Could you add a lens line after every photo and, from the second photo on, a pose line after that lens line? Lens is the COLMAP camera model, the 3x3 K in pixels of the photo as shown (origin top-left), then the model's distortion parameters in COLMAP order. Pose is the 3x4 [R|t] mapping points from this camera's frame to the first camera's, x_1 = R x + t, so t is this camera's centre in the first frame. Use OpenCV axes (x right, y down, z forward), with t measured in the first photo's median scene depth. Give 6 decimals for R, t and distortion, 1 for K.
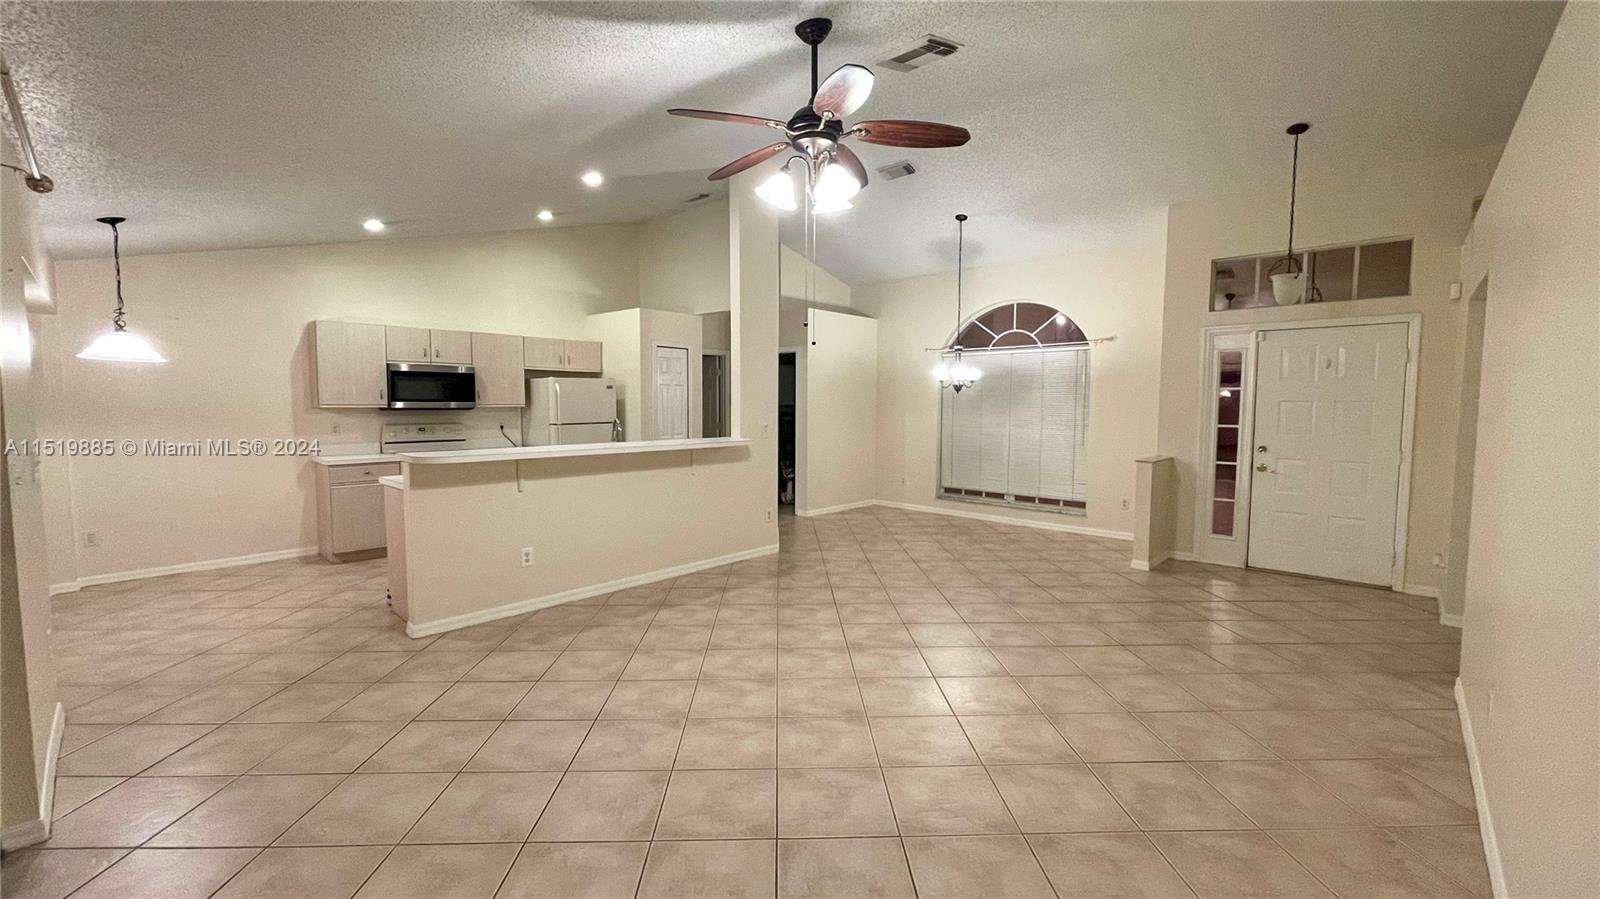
lens RADIAL K [[643.1, 0, 799.9], [0, 643.1, 447.7], [0, 0, 1]] dist [-0.000280, 0.000132]
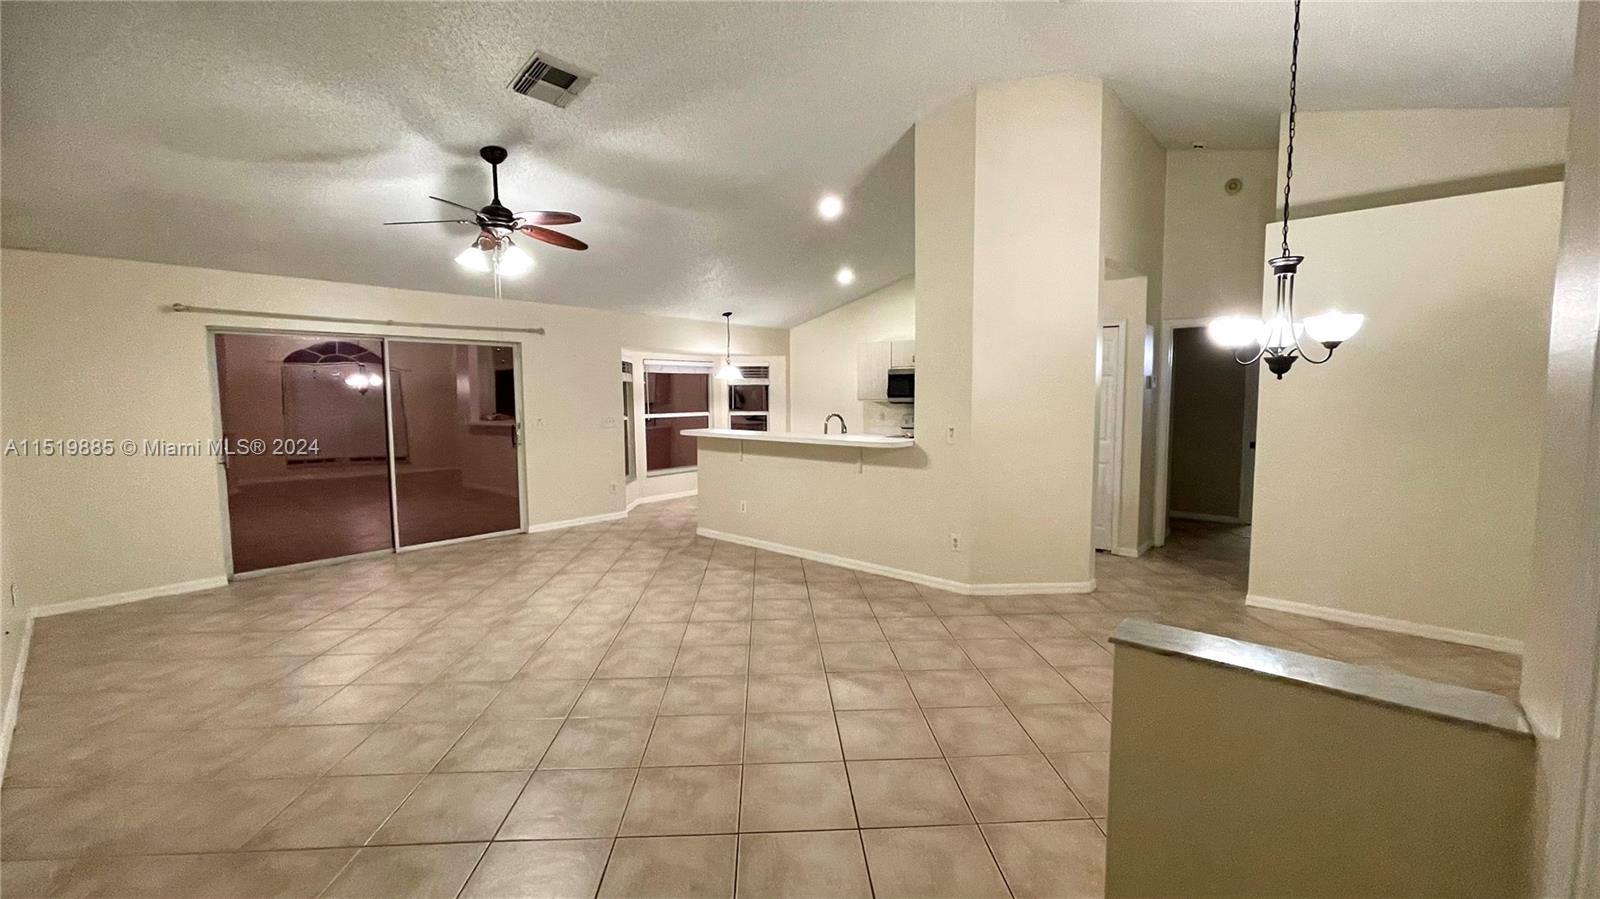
lens RADIAL K [[643.1, 0, 799.9], [0, 643.1, 450.9], [0, 0, 1]] dist [-0.000280, 0.000132]
pose [[0.019454, 0.084935, -0.996197, 0.729294], [-0.065566, 0.994349, 0.083498, -0.060878], [0.997659, 0.063692, 0.024913, 0.788955]]
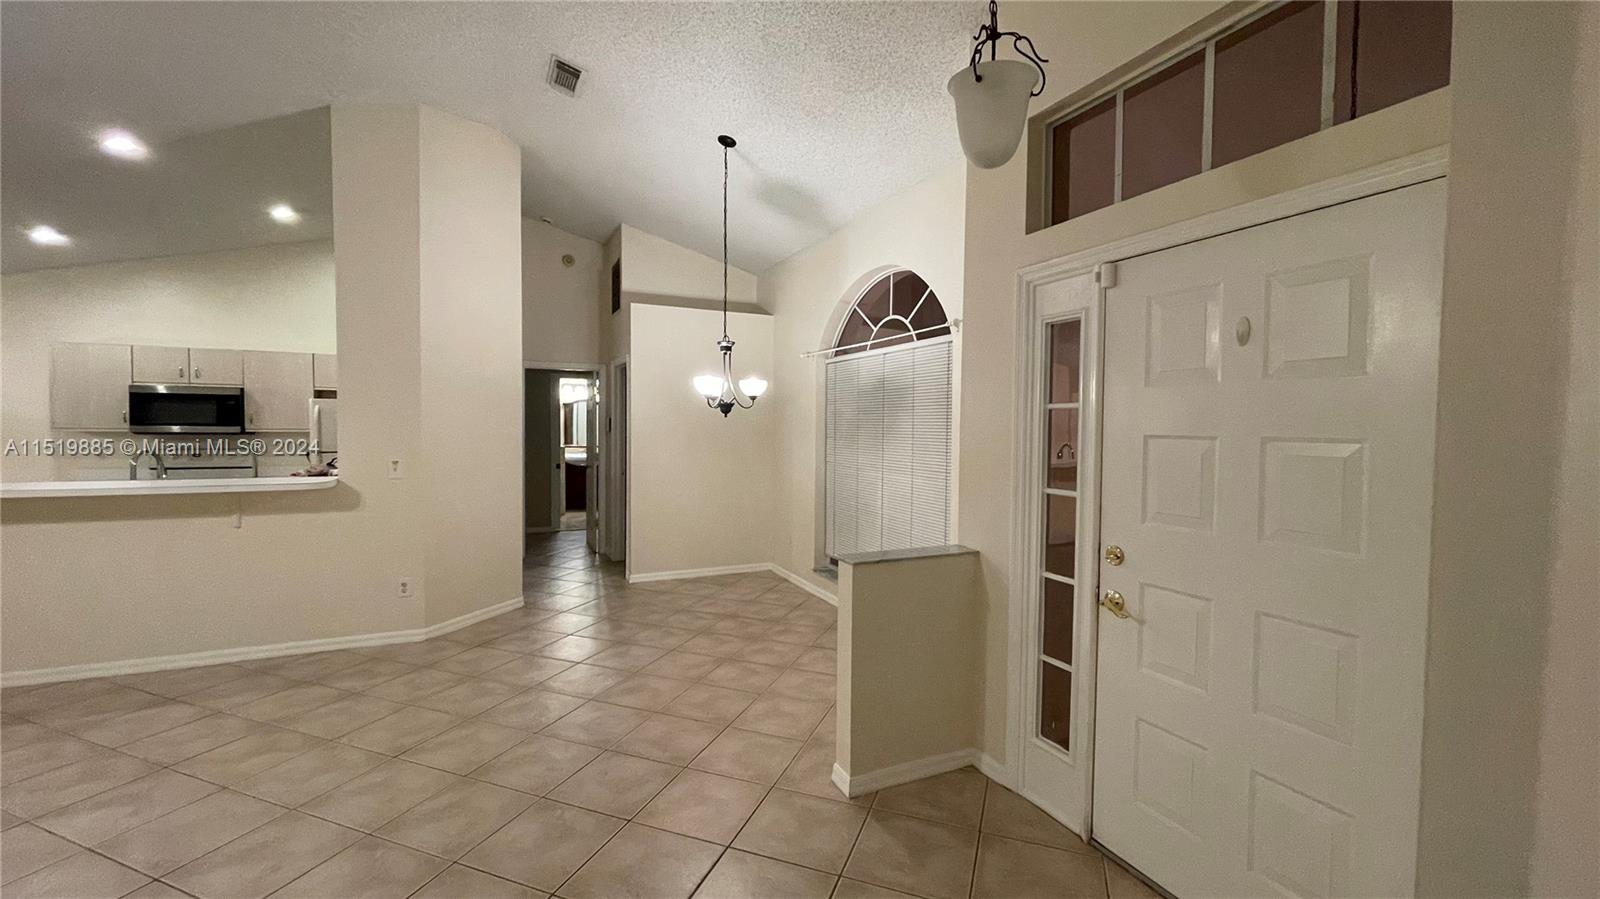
lens RADIAL K [[643.1, 0, 804.9], [0, 643.1, 445.9], [0, 0, 1]] dist [-0.000280, 0.000132]
pose [[0.925155, 0.017209, -0.379200, 0.633316], [-0.032245, 0.998924, -0.033338, -0.042300], [0.378218, 0.043071, 0.924714, 0.505724]]
